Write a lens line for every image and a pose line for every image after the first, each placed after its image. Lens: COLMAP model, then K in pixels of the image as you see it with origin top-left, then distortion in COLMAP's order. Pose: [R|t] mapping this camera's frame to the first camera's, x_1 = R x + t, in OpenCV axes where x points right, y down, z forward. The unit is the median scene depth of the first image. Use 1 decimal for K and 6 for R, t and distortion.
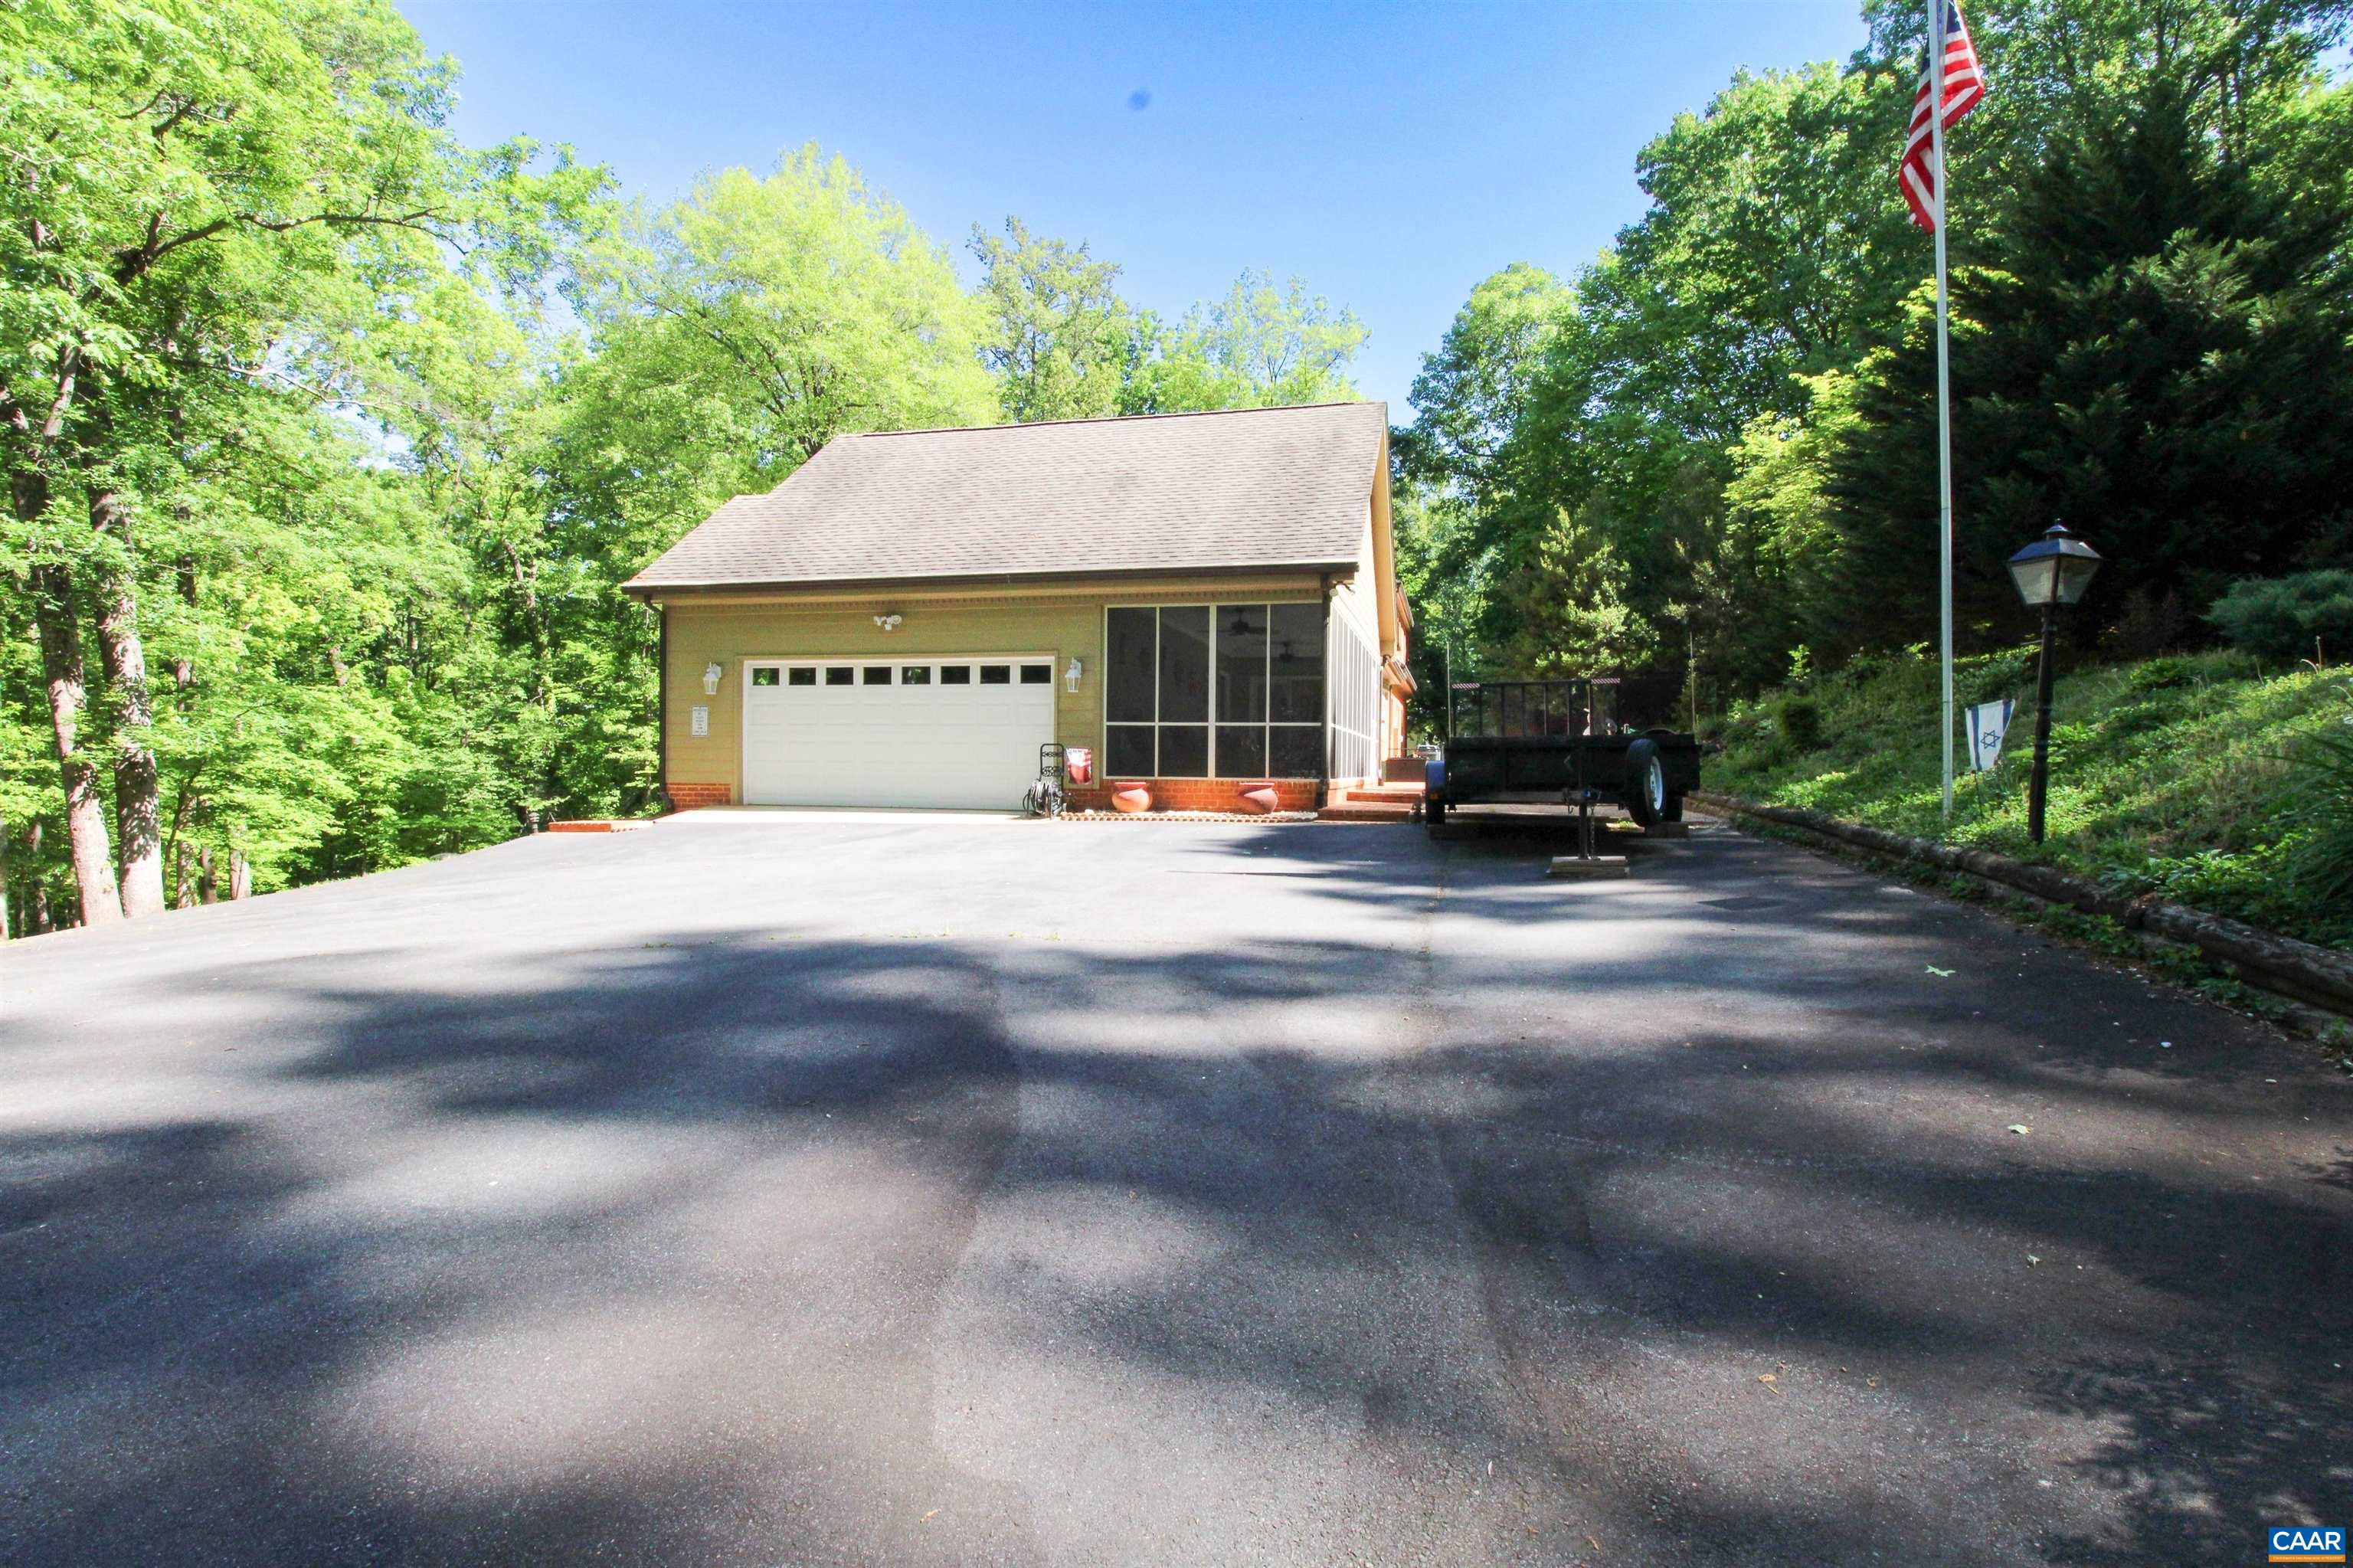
lens RADIAL K [[1151.9, 0, 1244.6], [0, 1151.9, 777.9], [0, 0, 1]] dist [-0.014140, -0.007795]
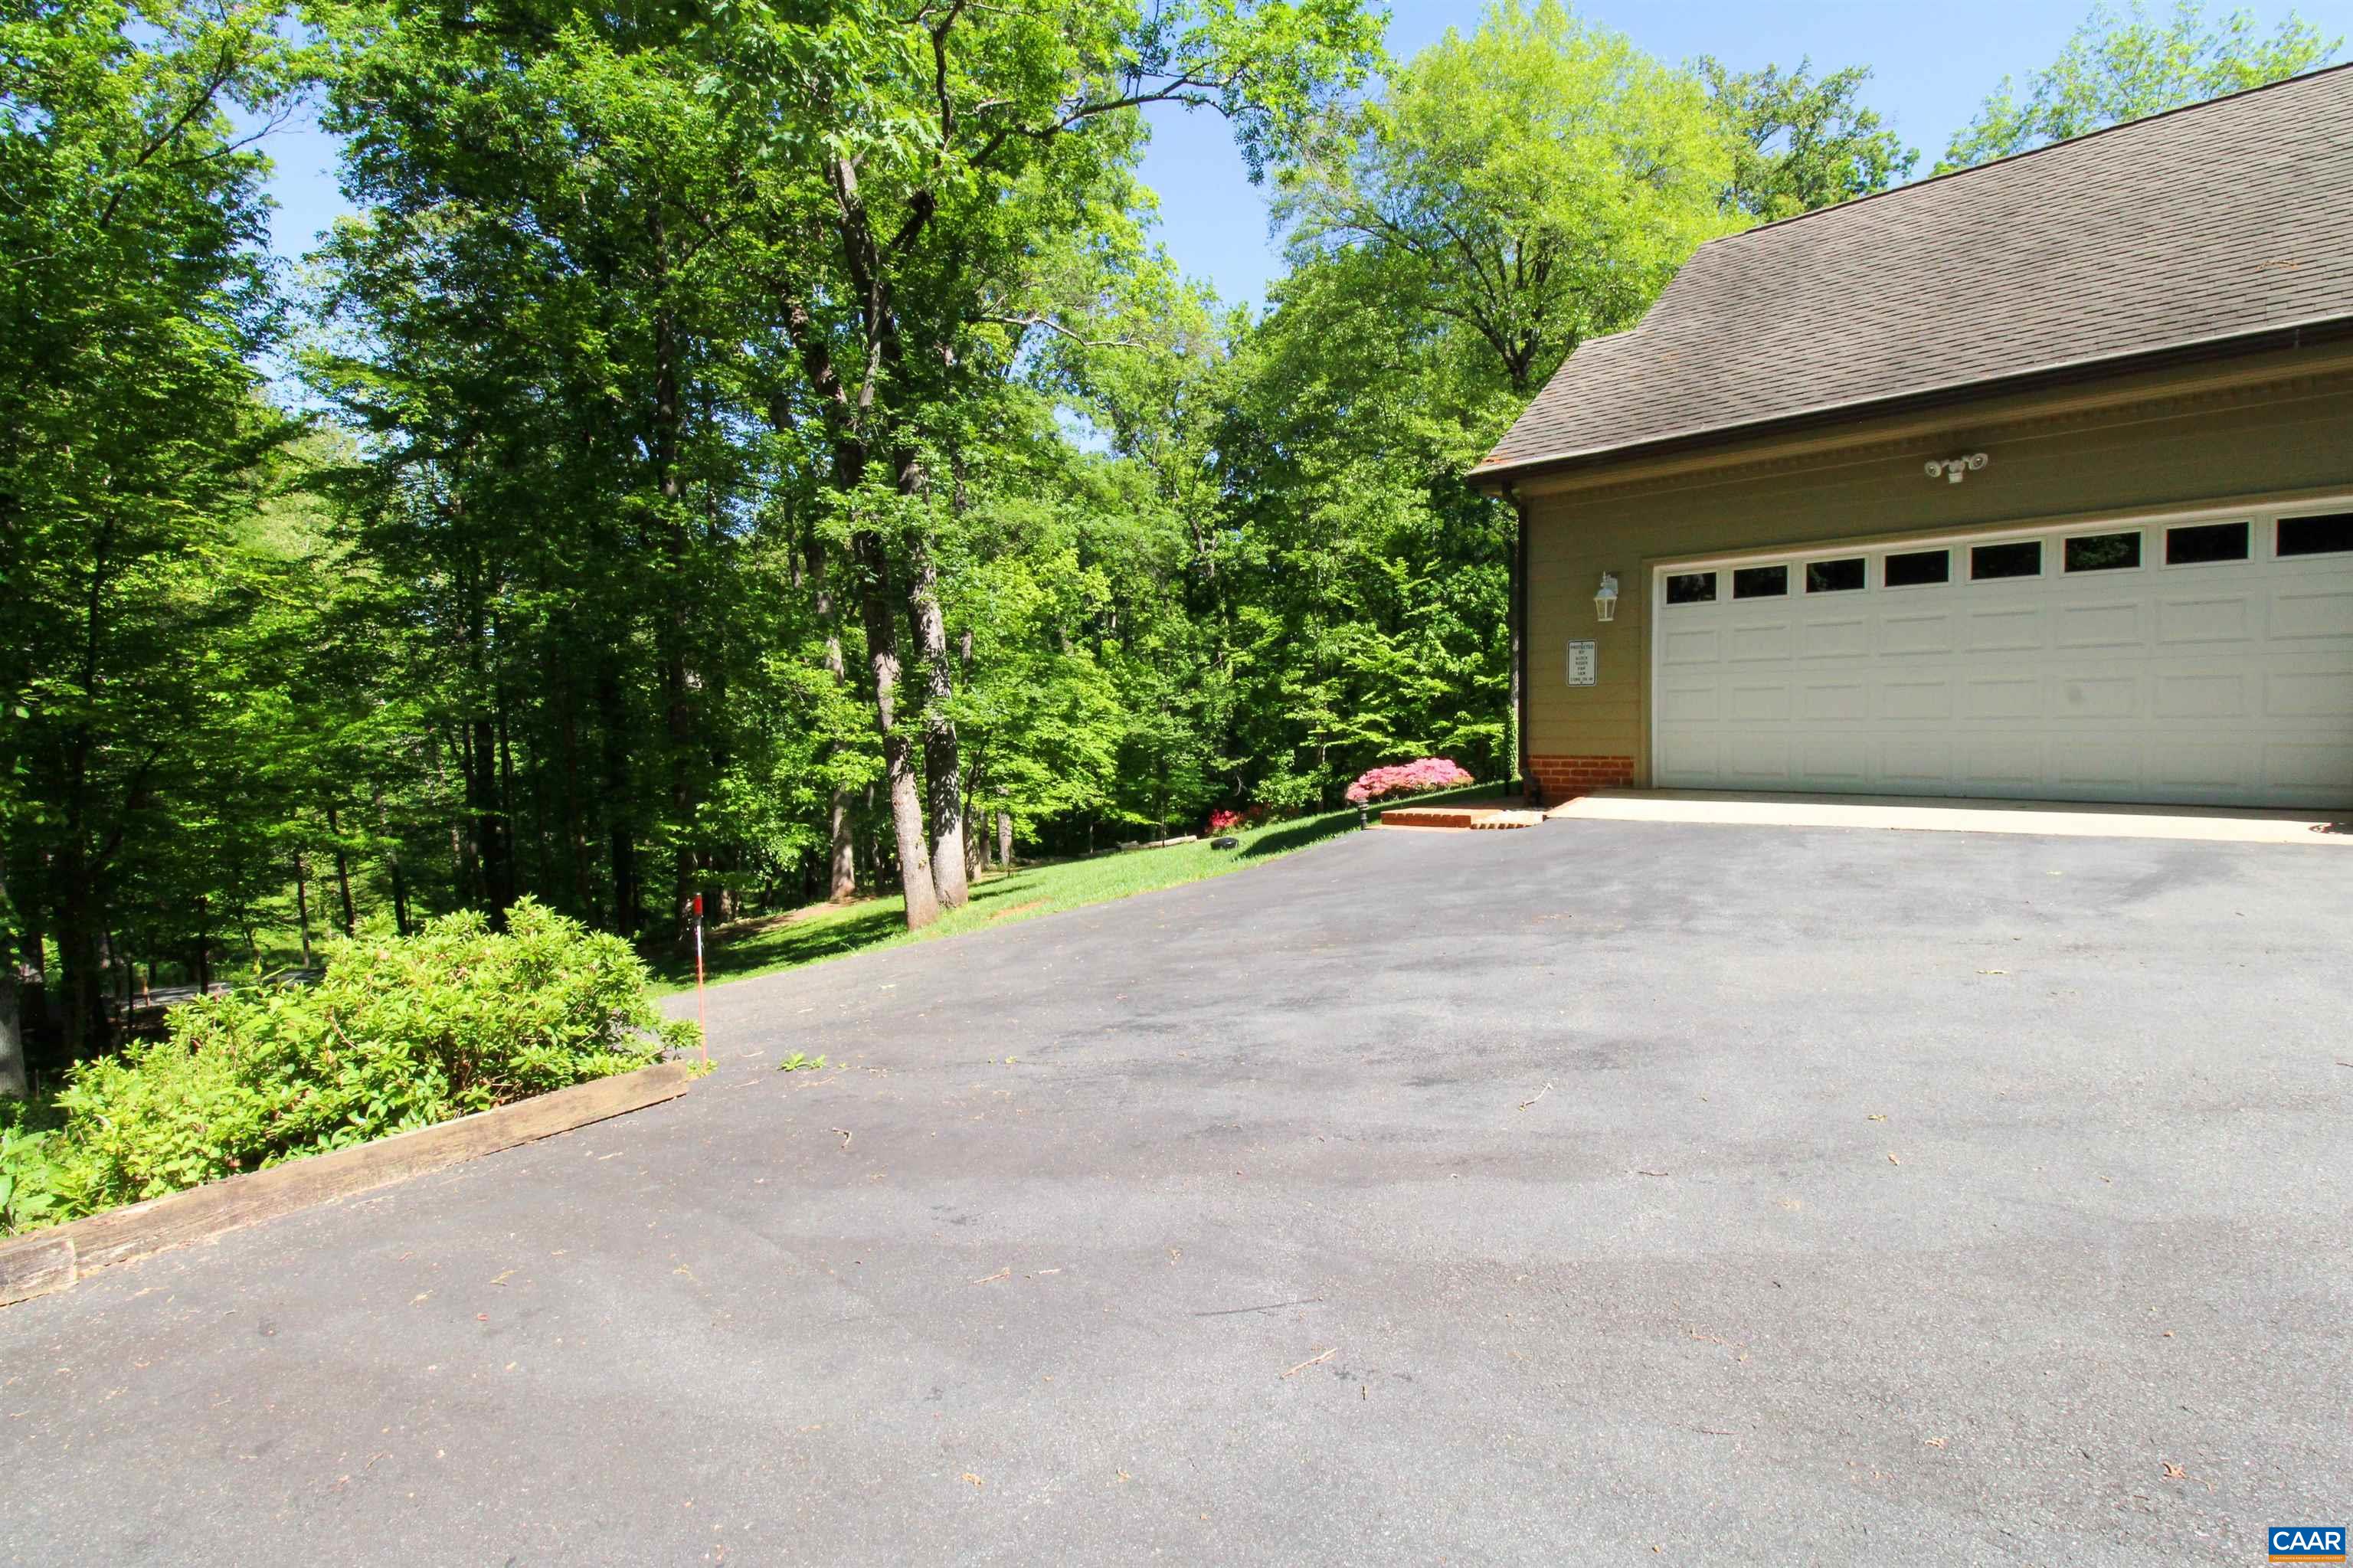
lens RADIAL K [[1151.9, 0, 1179.3], [0, 1151.9, 775.0], [0, 0, 1]] dist [-0.014140, -0.007795]
pose [[0.845424, 0.003645, -0.534083, -0.213490], [0.017018, 0.999285, 0.033758, -0.007294], [0.533824, -0.037629, 0.844758, 0.205928]]
